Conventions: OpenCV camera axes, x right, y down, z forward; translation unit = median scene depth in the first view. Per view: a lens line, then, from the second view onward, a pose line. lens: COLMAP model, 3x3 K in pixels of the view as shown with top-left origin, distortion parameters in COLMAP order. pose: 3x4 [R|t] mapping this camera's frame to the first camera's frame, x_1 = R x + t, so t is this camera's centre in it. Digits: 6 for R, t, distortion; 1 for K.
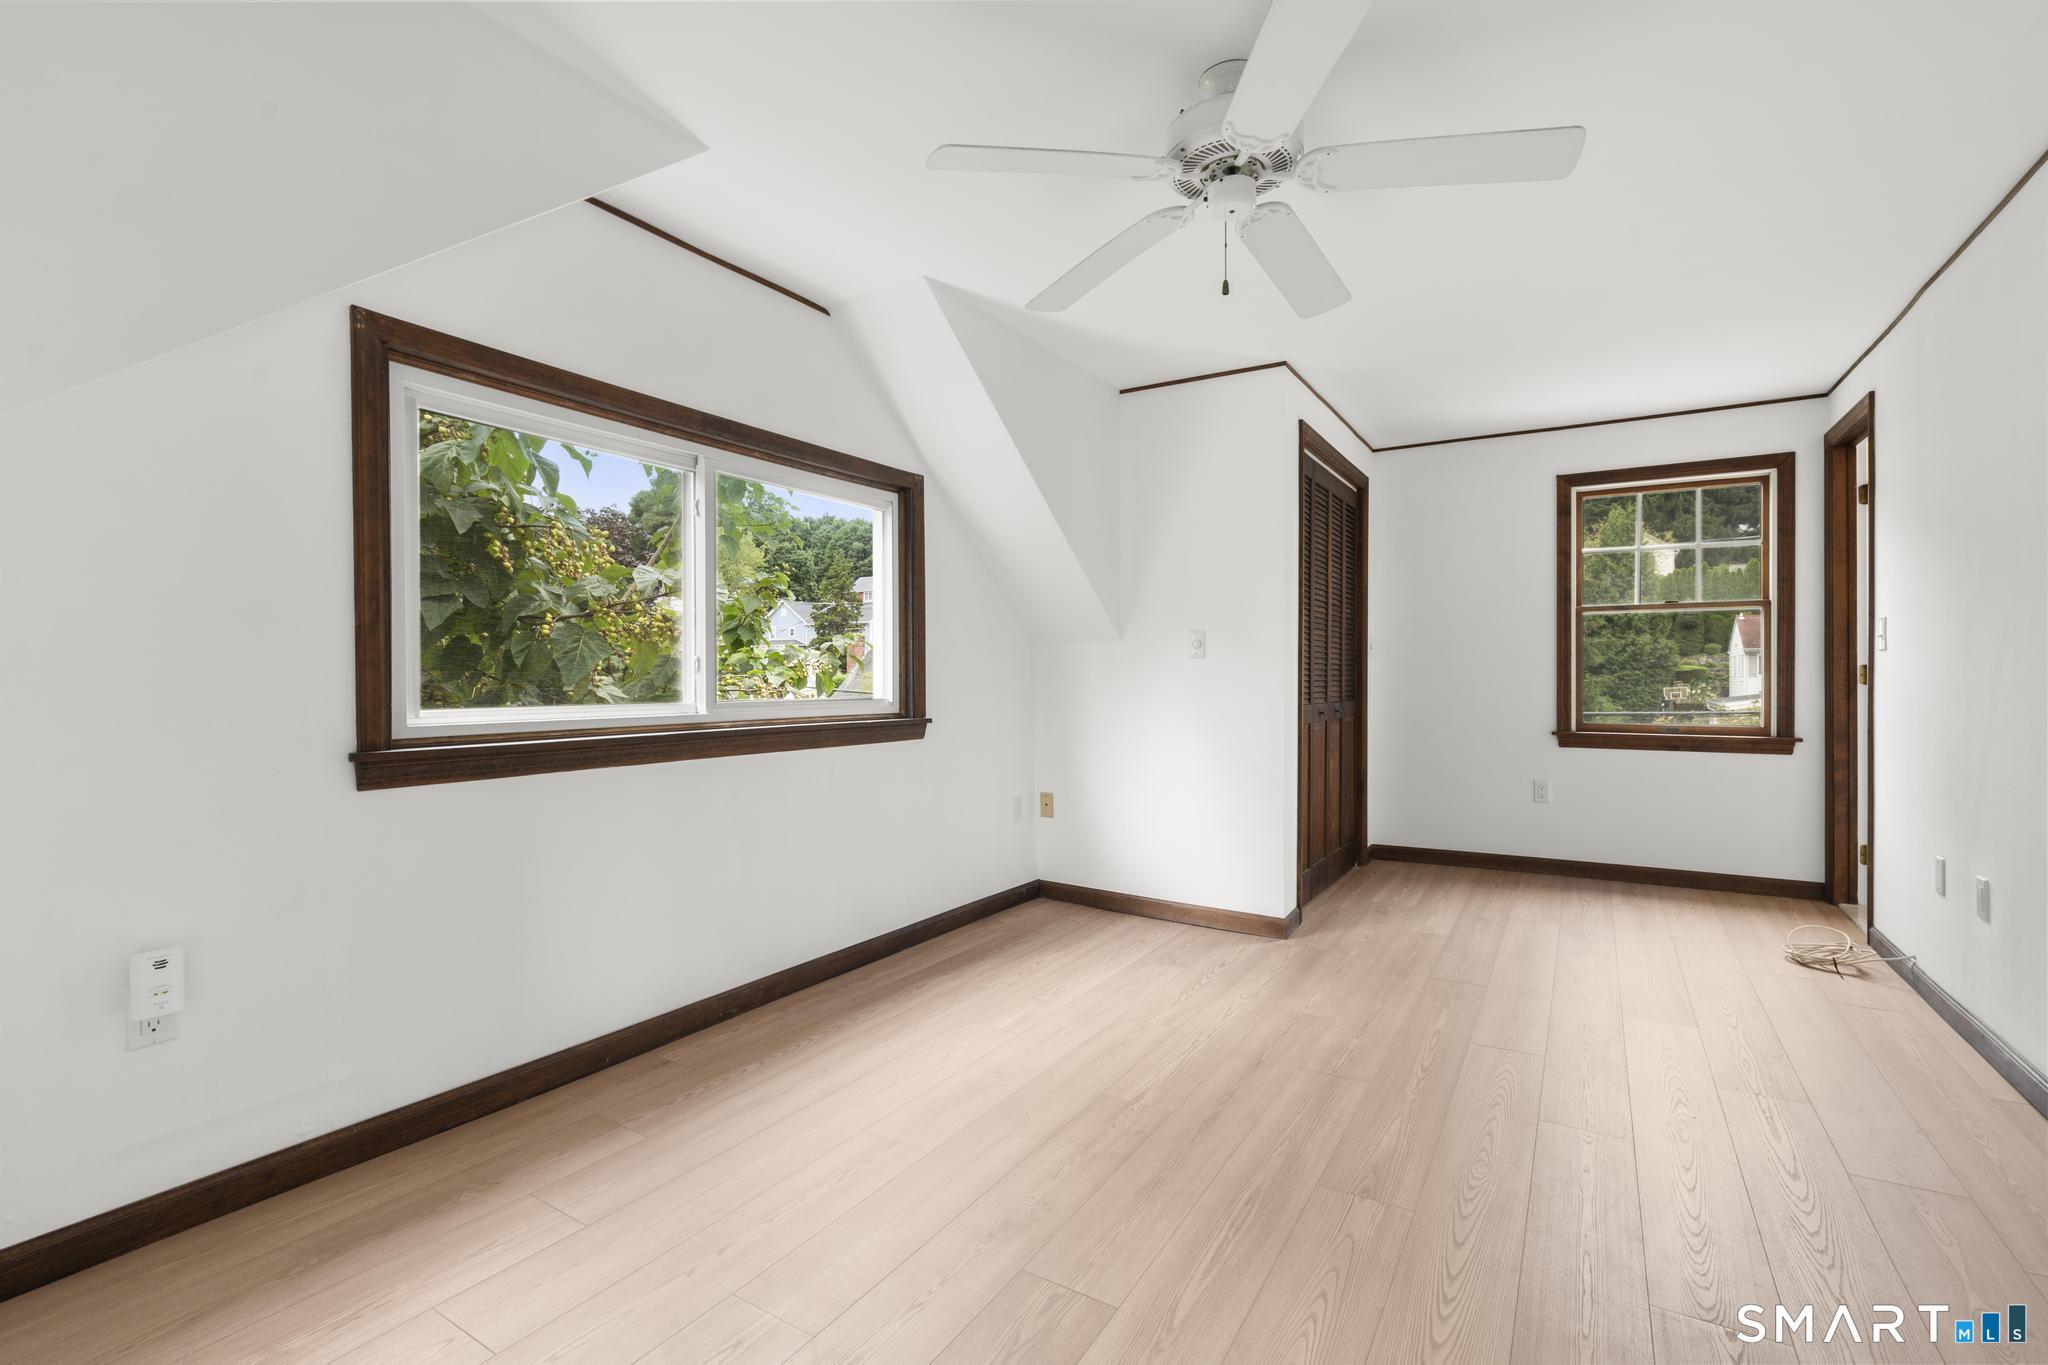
lens RADIAL K [[922.0, 0, 1027.9], [0, 922.0, 681.3], [0, 0, 1]] dist [-0.016090, 0.007079]
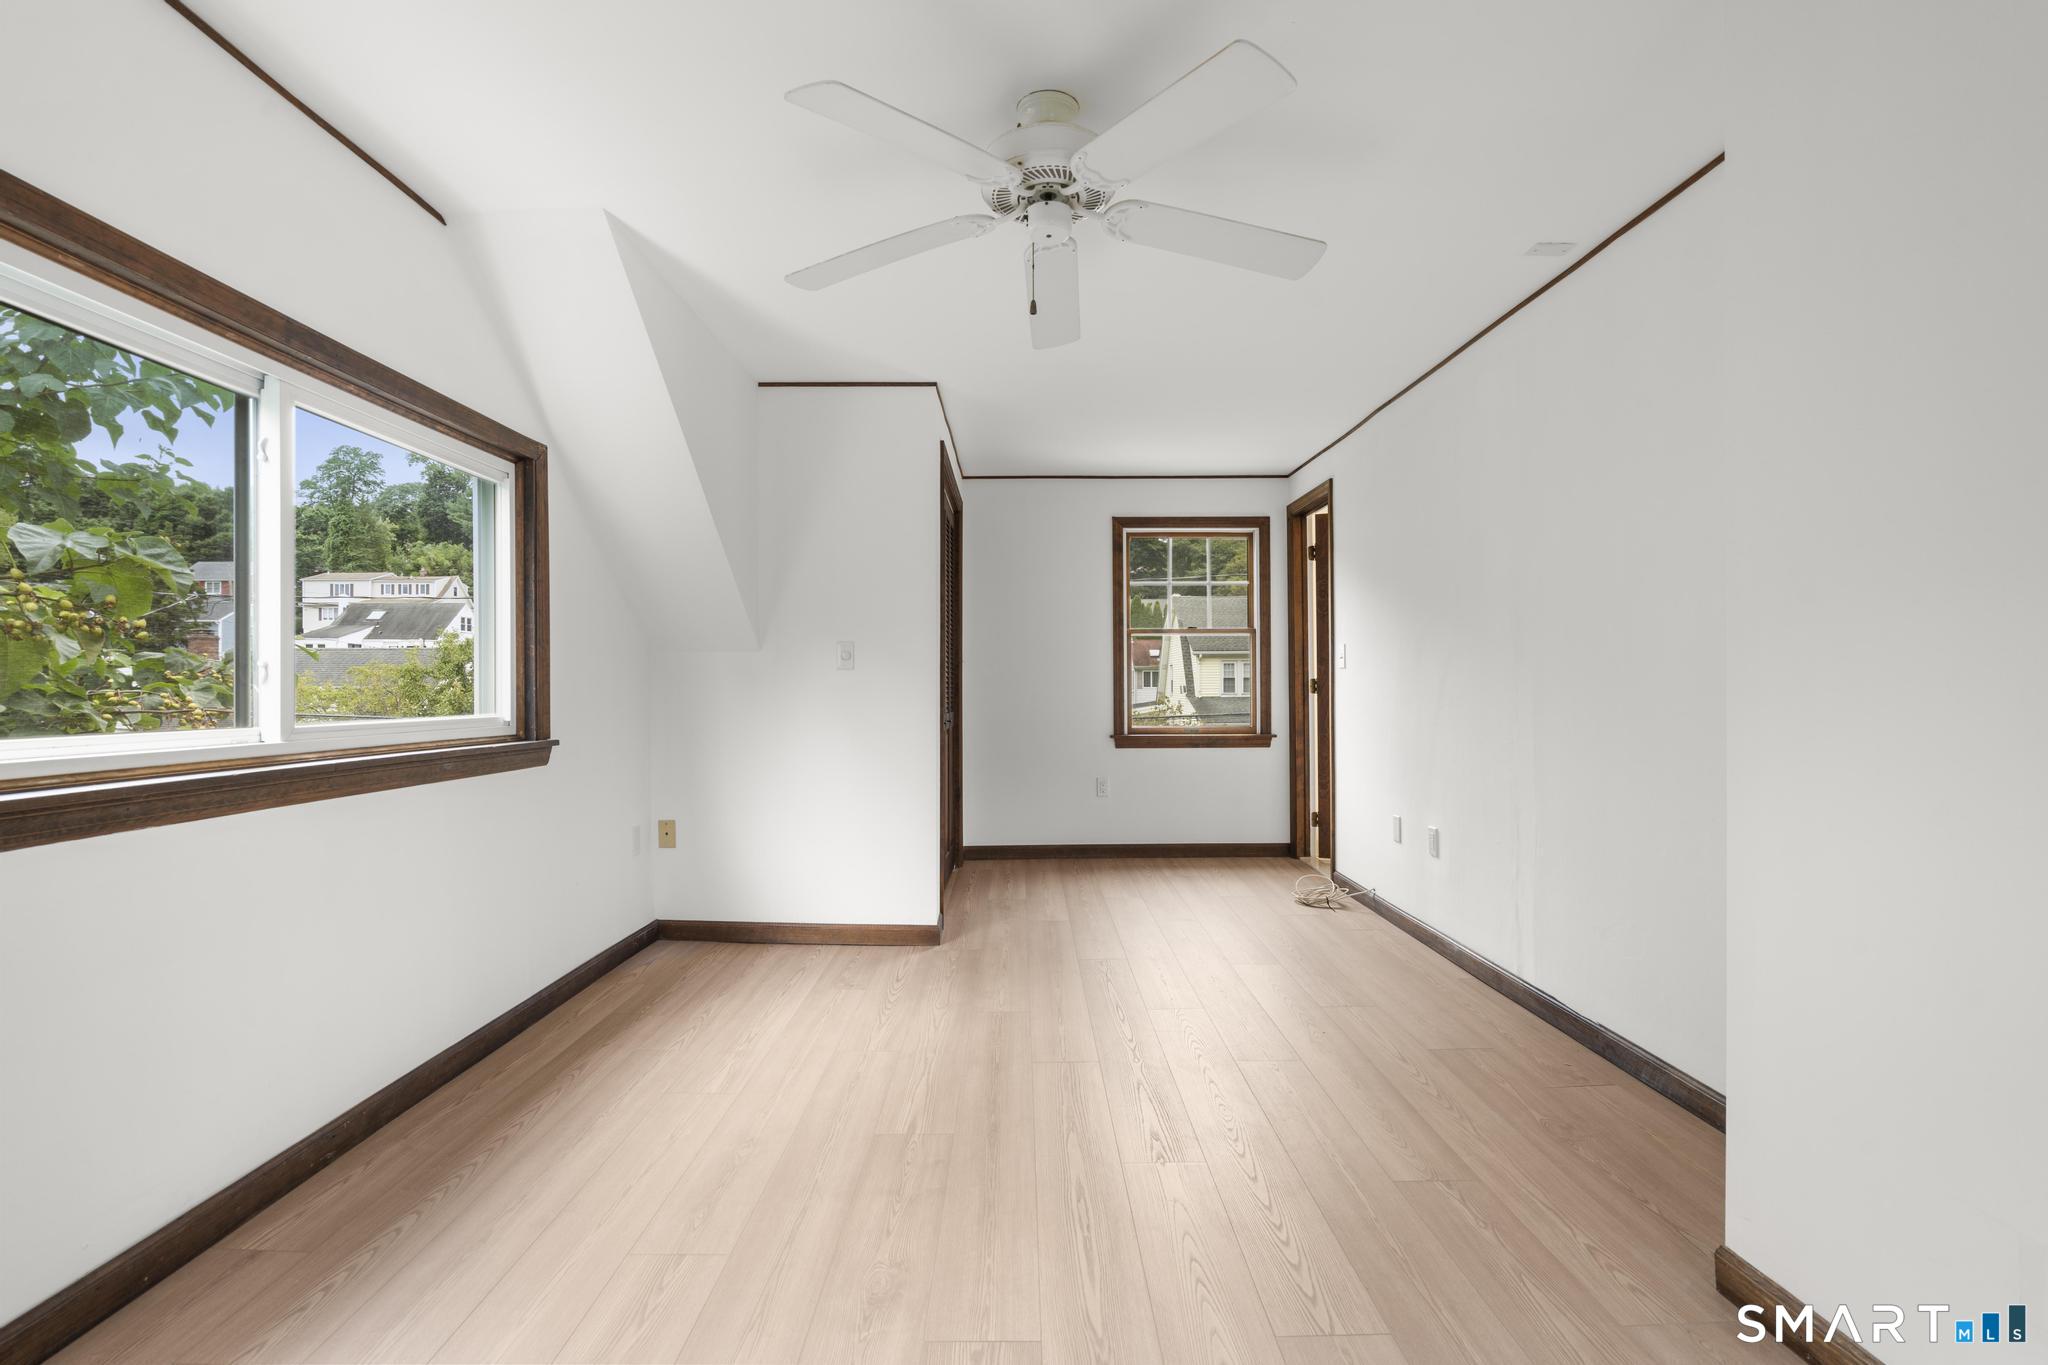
lens RADIAL K [[922.0, 0, 1027.9], [0, 922.0, 681.3], [0, 0, 1]] dist [-0.016090, 0.007079]
pose [[0.847916, 0.001582, 0.530128, -0.186144], [0.006165, 0.999898, -0.012845, 0.000805], [-0.530095, 0.014159, 0.847820, 0.078345]]
